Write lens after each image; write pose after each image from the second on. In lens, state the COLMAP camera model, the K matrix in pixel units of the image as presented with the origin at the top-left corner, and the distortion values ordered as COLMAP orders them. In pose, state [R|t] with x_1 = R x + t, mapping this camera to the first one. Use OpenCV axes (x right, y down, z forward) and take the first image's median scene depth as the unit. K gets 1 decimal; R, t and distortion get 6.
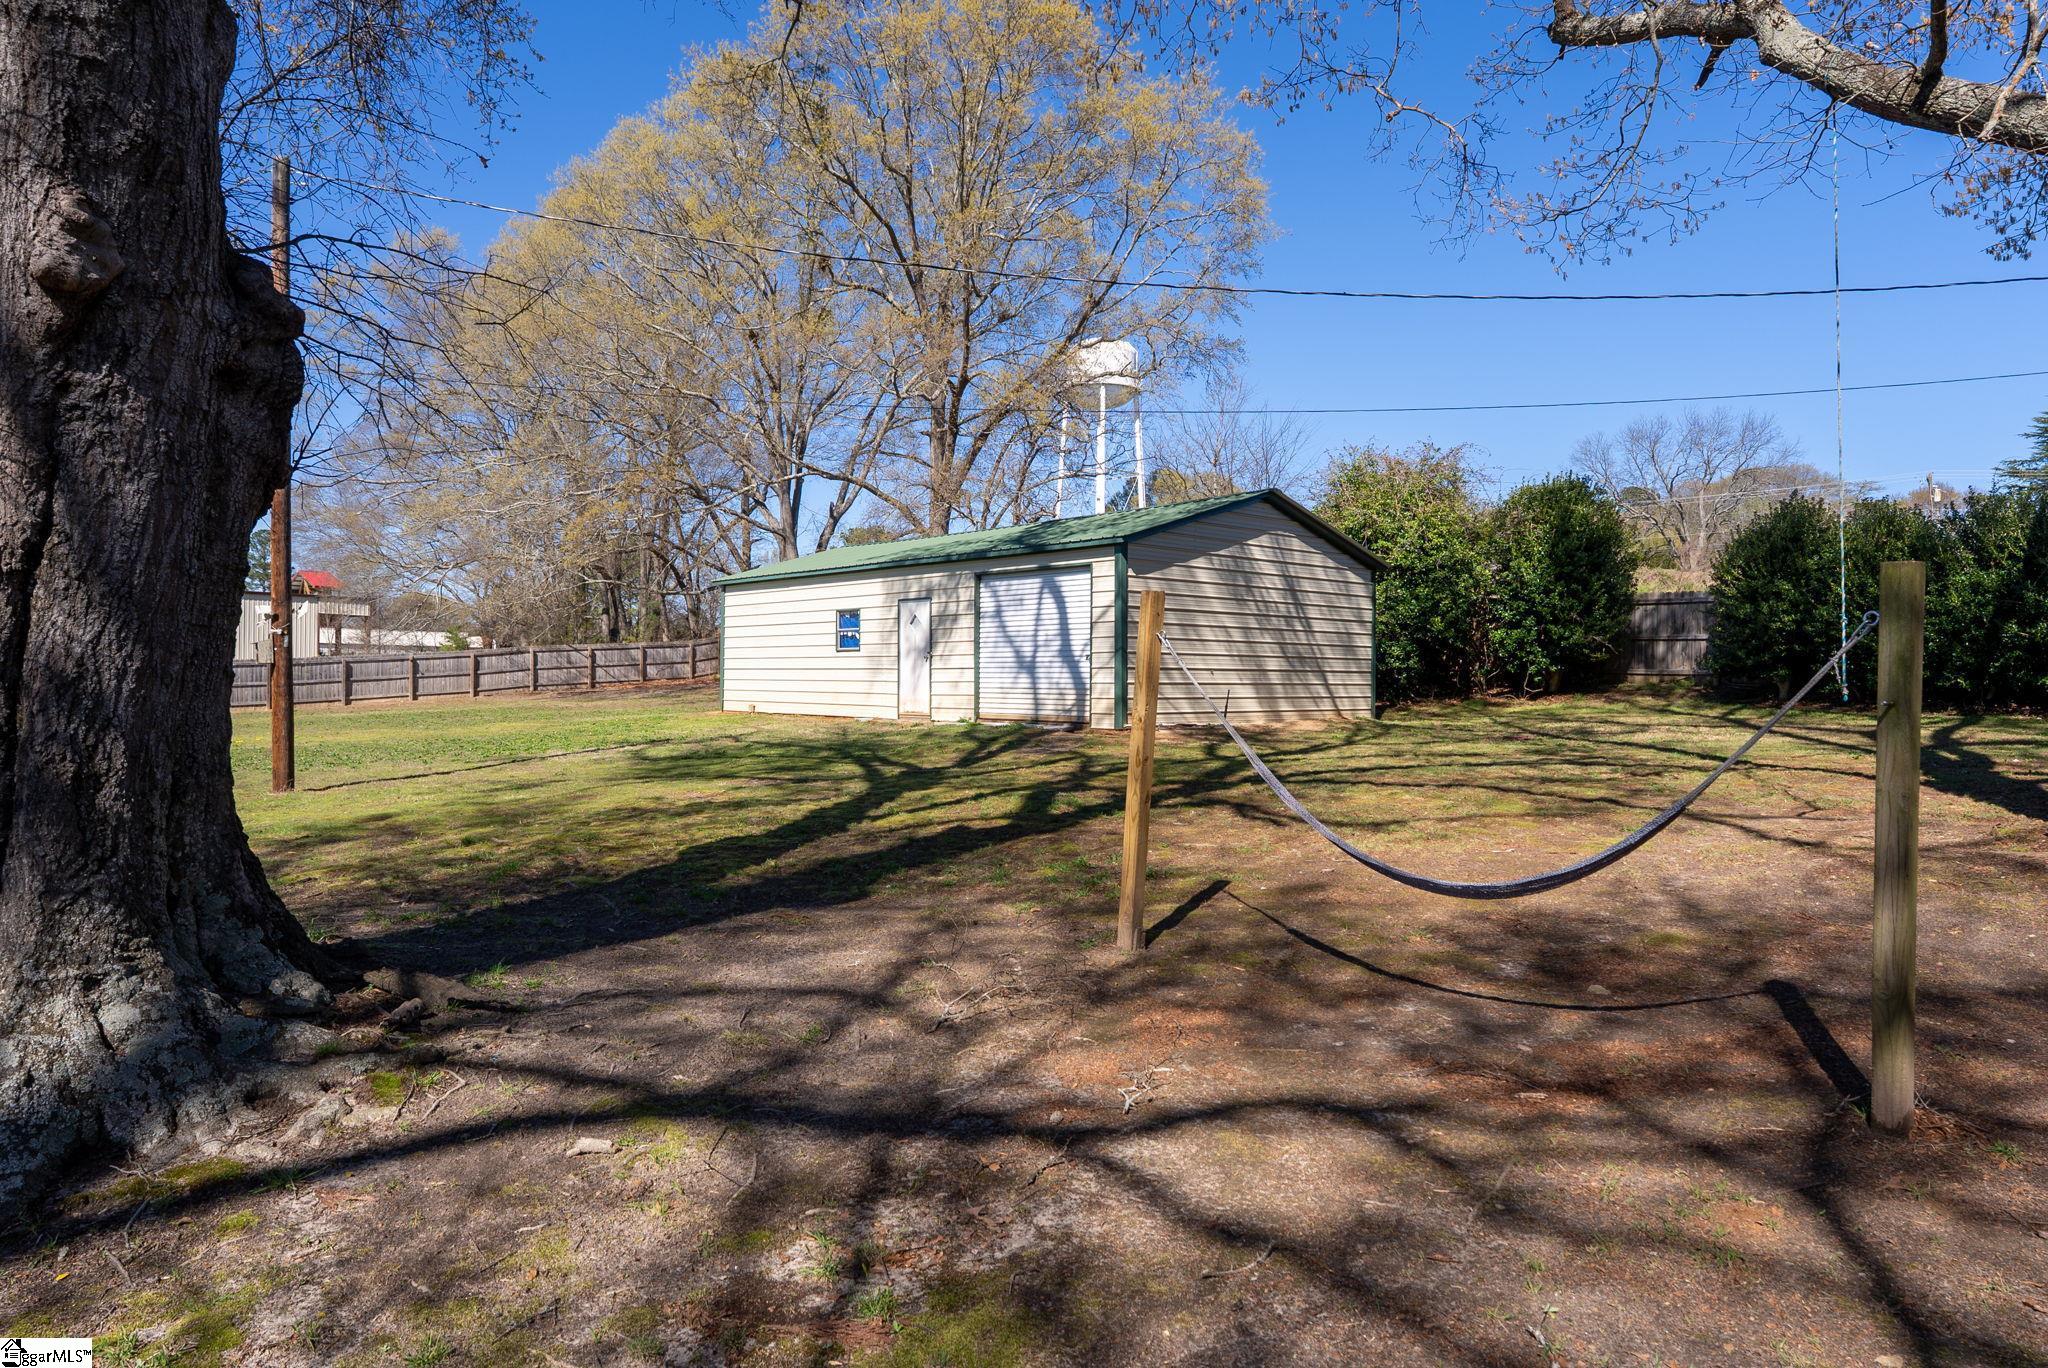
lens RADIAL K [[1251.3, 0, 1039.2], [0, 1251.3, 689.0], [0, 0, 1]] dist [-0.012475, 0.003195]
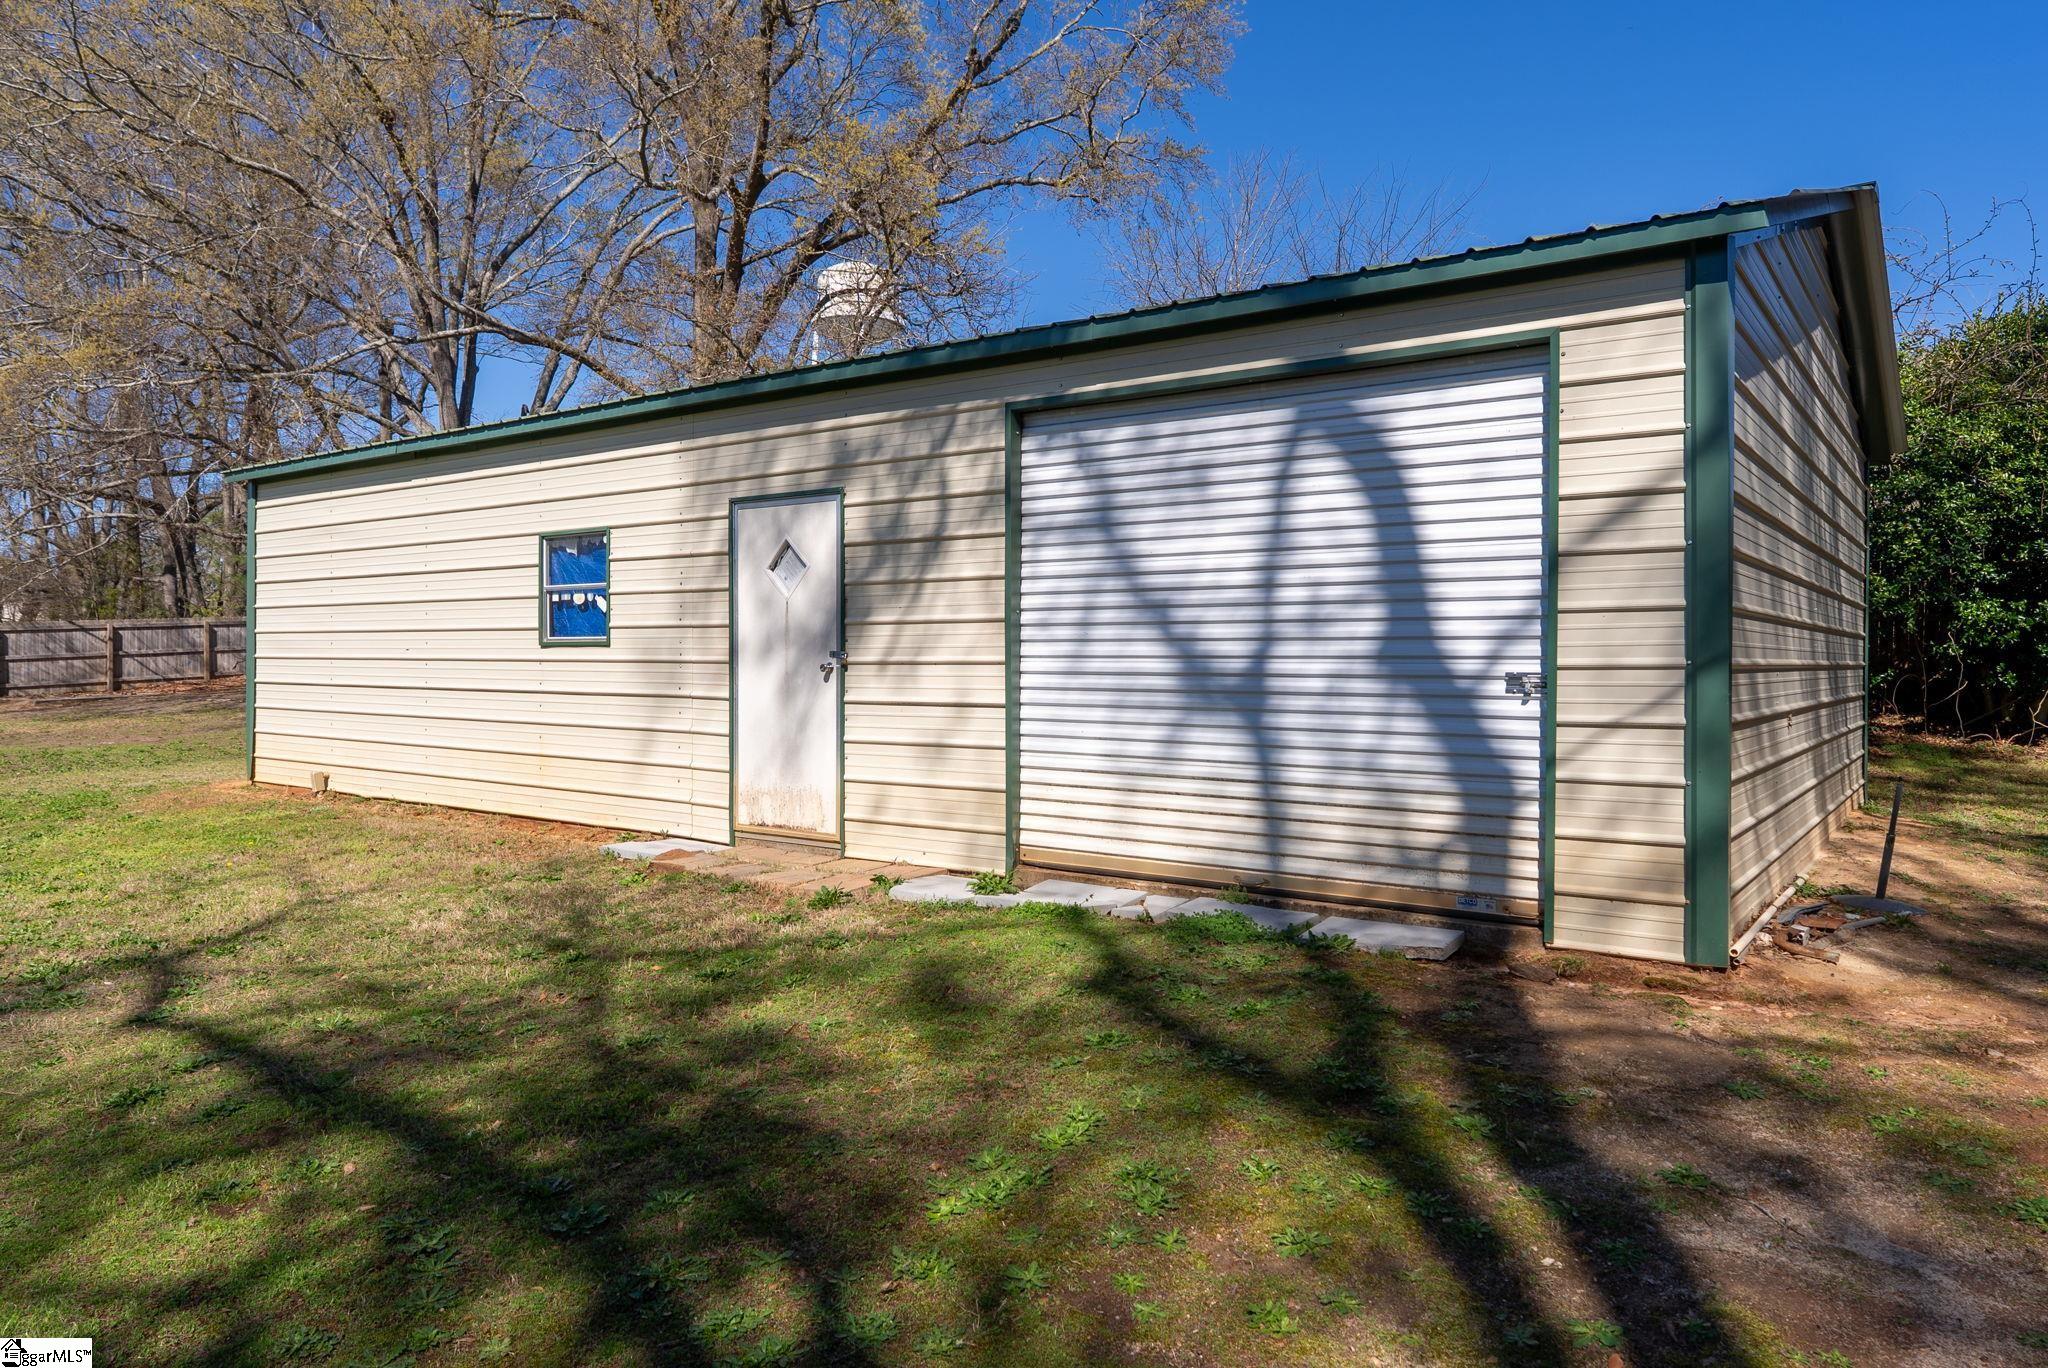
lens RADIAL K [[1251.3, 0, 1027.2], [0, 1251.3, 669.8], [0, 0, 1]] dist [-0.012475, 0.003195]
pose [[0.976483, -0.006556, 0.215497, -0.109941], [0.005553, 0.999971, 0.005262, -0.026101], [-0.215525, -0.003941, 0.976490, 0.660399]]
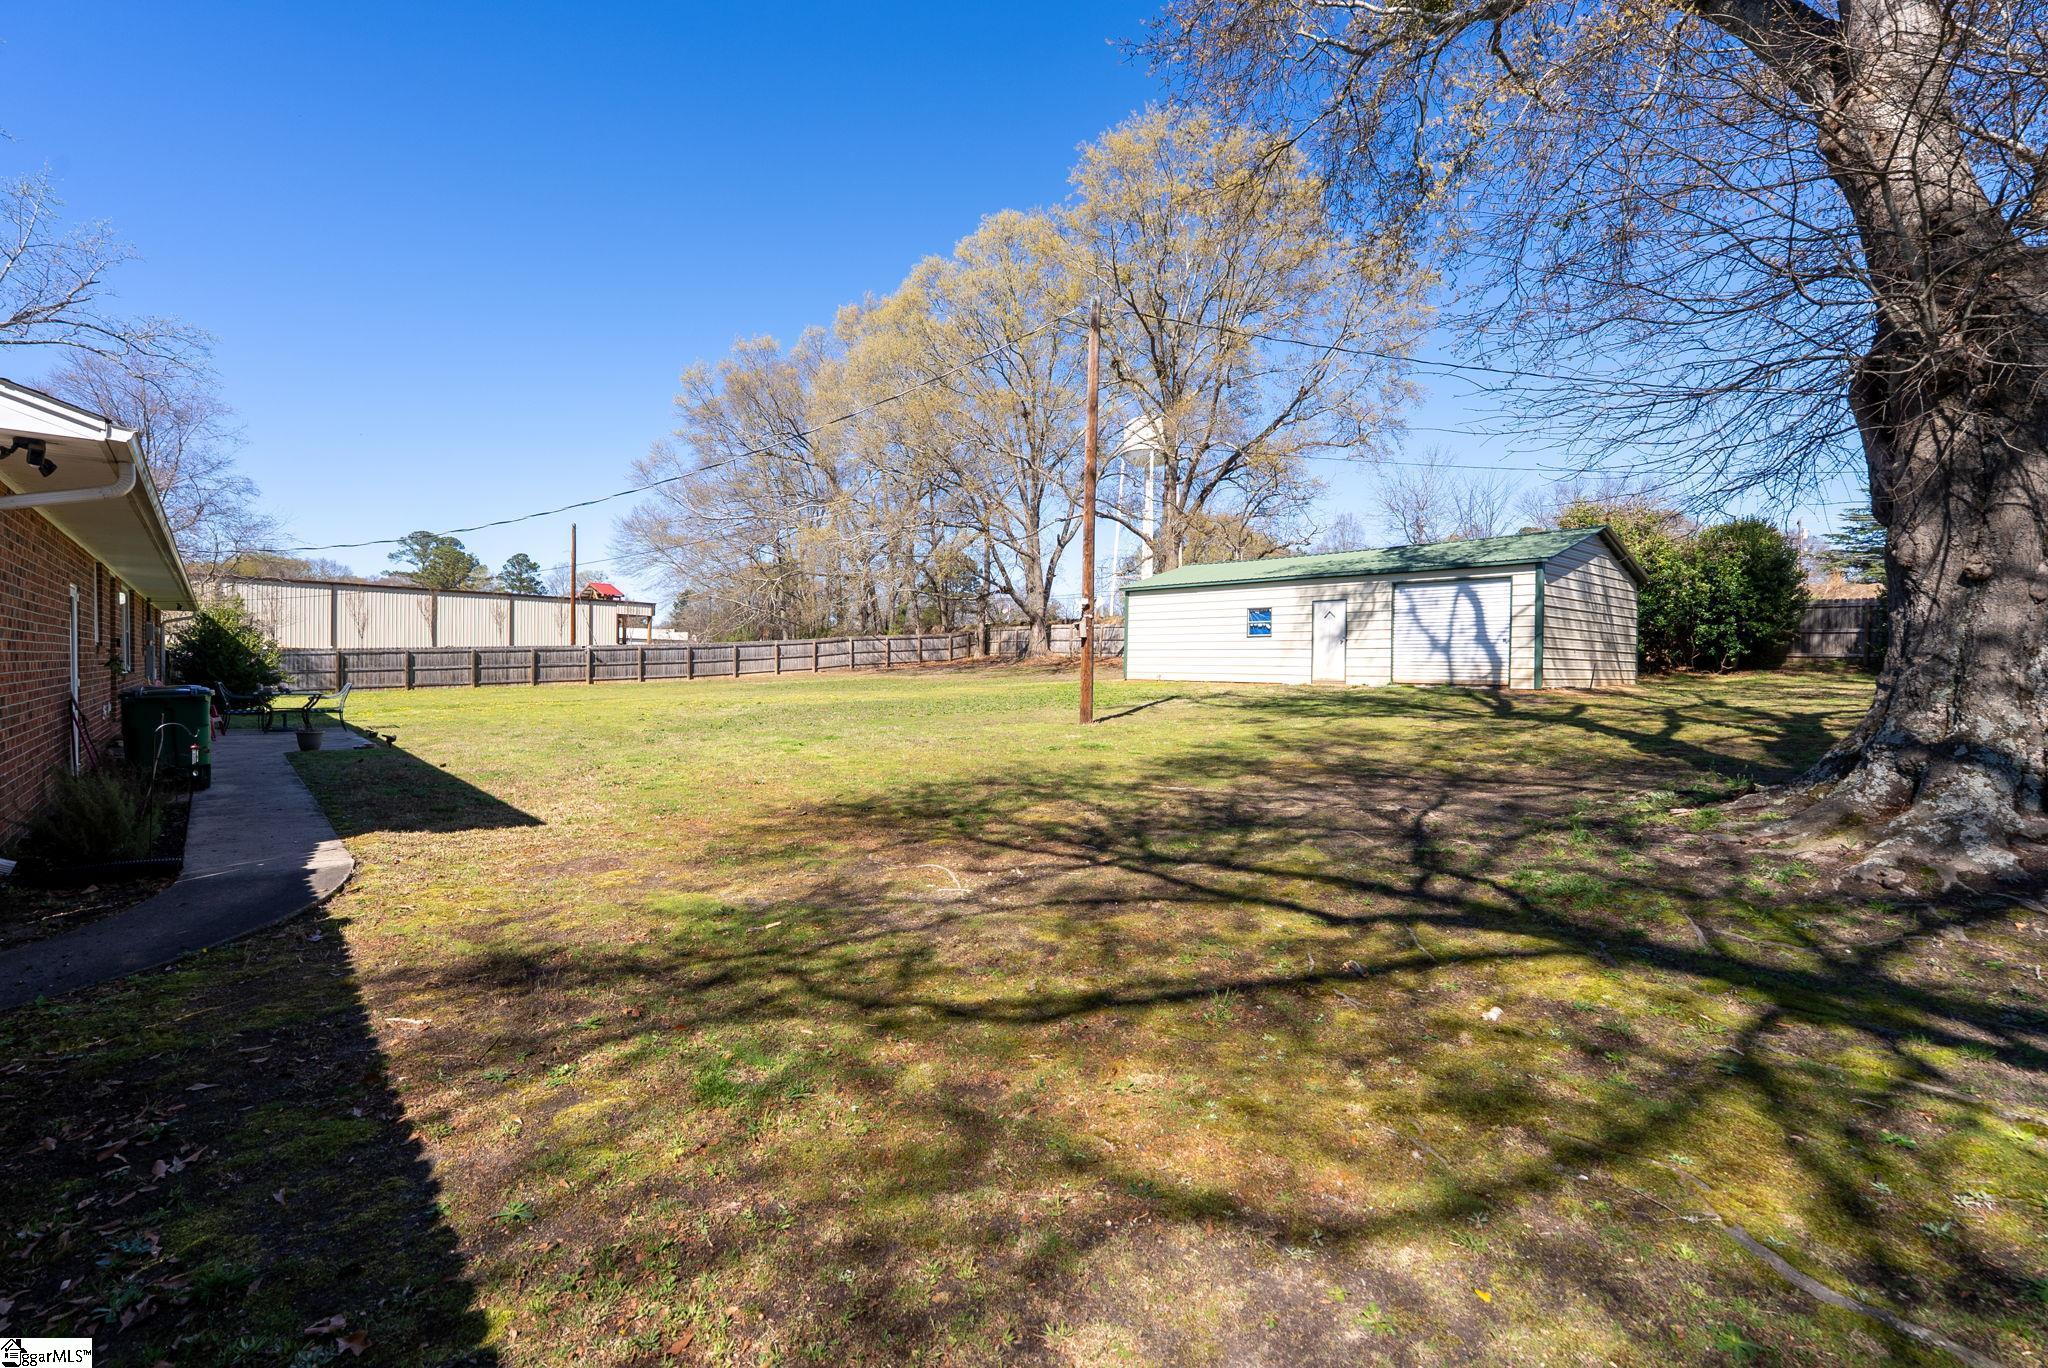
lens RADIAL K [[936.8, 0, 1023.8], [0, 936.8, 667.6], [0, 0, 1]] dist [0.011679, 0.000526]
pose [[0.999982, 0.005887, 0.001528, -0.456463], [-0.005874, 0.999949, -0.008223, 0.016283], [-0.001576, 0.008214, 0.999965, -0.081744]]
